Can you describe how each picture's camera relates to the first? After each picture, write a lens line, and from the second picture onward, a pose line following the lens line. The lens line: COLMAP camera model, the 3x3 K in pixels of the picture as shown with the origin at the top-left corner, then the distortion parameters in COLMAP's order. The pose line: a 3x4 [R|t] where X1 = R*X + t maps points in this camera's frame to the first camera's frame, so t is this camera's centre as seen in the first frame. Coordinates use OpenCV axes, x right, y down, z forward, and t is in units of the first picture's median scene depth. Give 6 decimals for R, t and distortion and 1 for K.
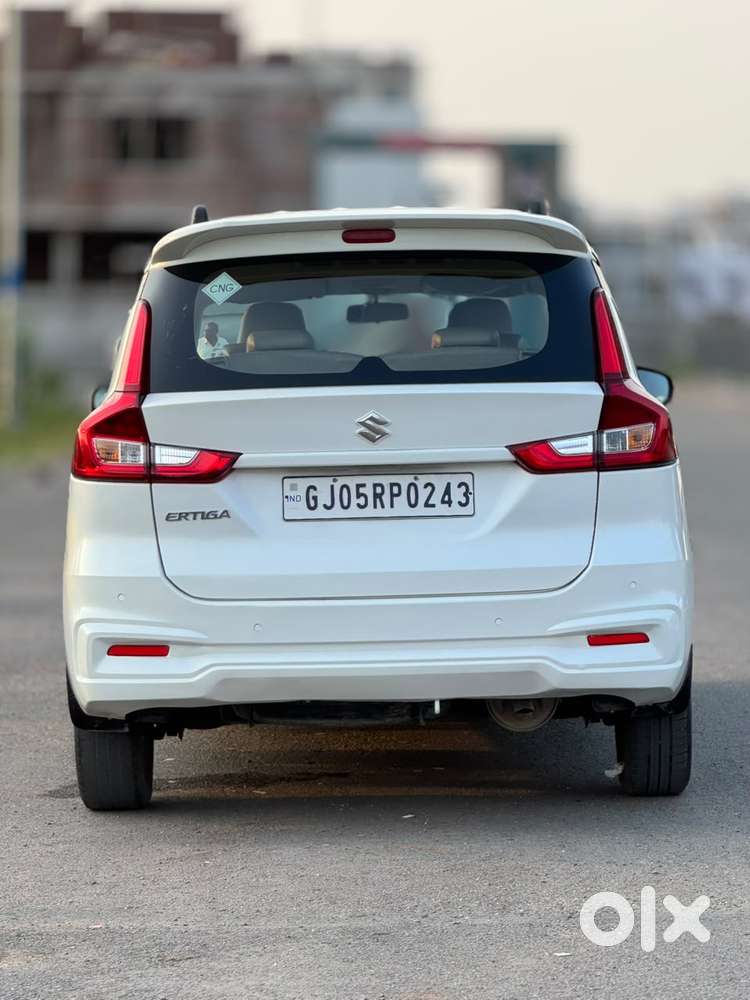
lens RADIAL K [[3463.6, 0, 375.0], [0, 3463.6, 500.0], [0, 0, 1]] dist [0.021463, 4.293384]
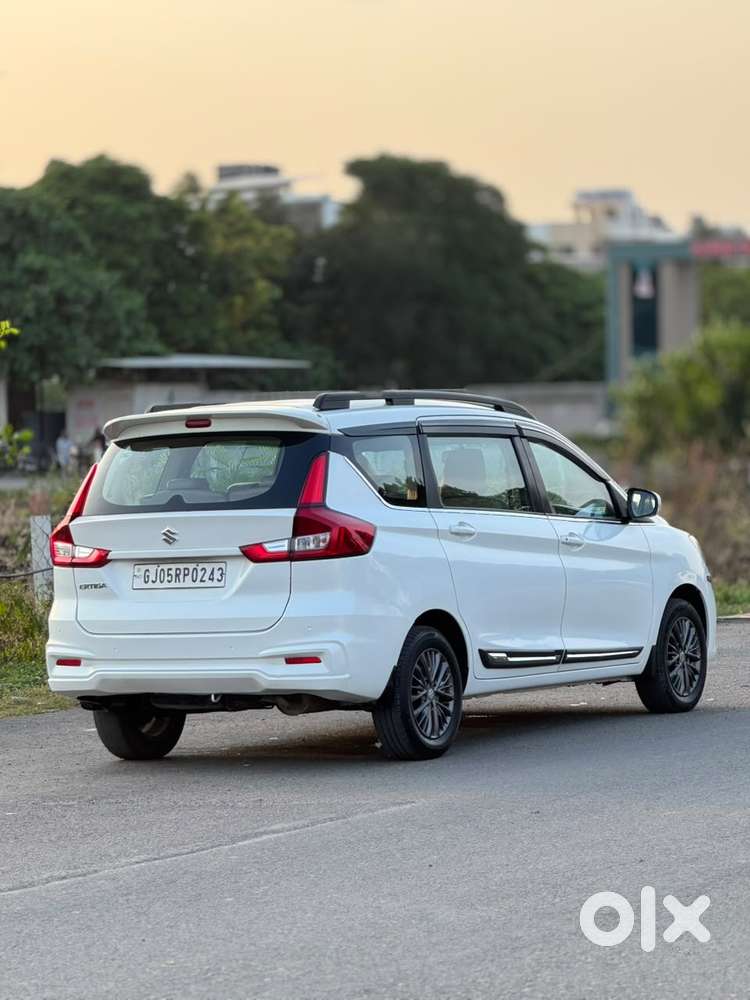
lens RADIAL K [[3463.6, 0, 375.0], [0, 3463.6, 500.0], [0, 0, 1]] dist [0.021463, 4.293384]
pose [[0.869565, -0.007010, -0.493769, 0.941819], [-0.002687, 0.999817, -0.018926, -0.006342], [0.493811, 0.017784, 0.869387, -0.458340]]
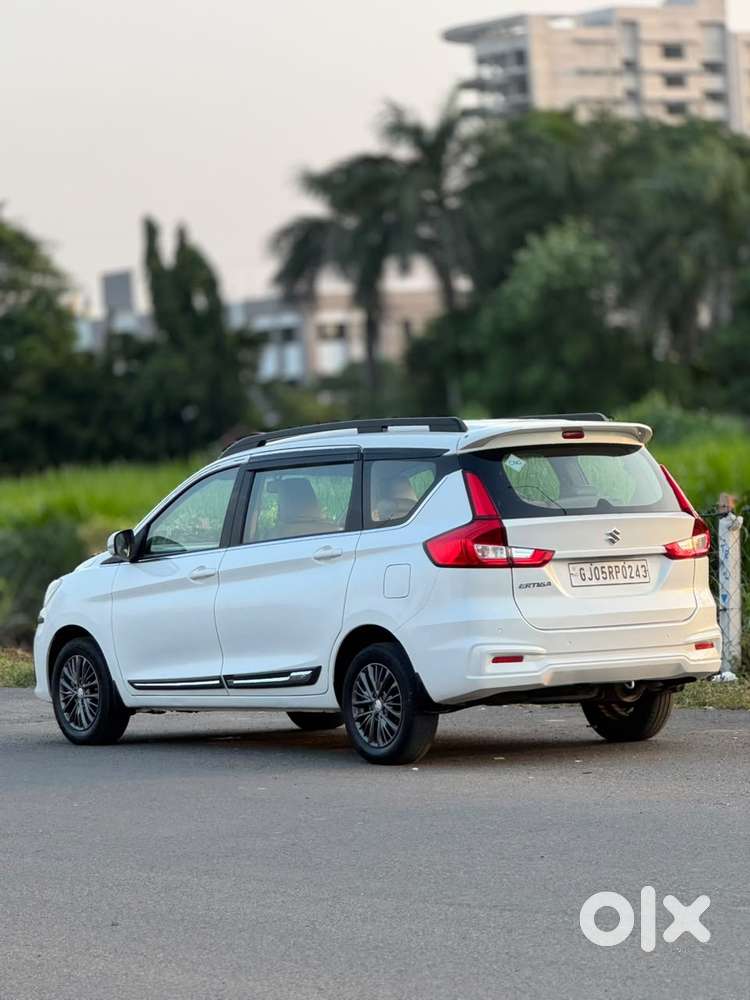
lens RADIAL K [[3463.6, 0, 375.0], [0, 3463.6, 500.0], [0, 0, 1]] dist [0.021463, 4.293384]
pose [[0.799438, -0.001895, 0.600745, -1.229037], [0.042651, 0.997651, -0.053612, 0.054723], [-0.599232, 0.068482, 0.797641, -0.424900]]
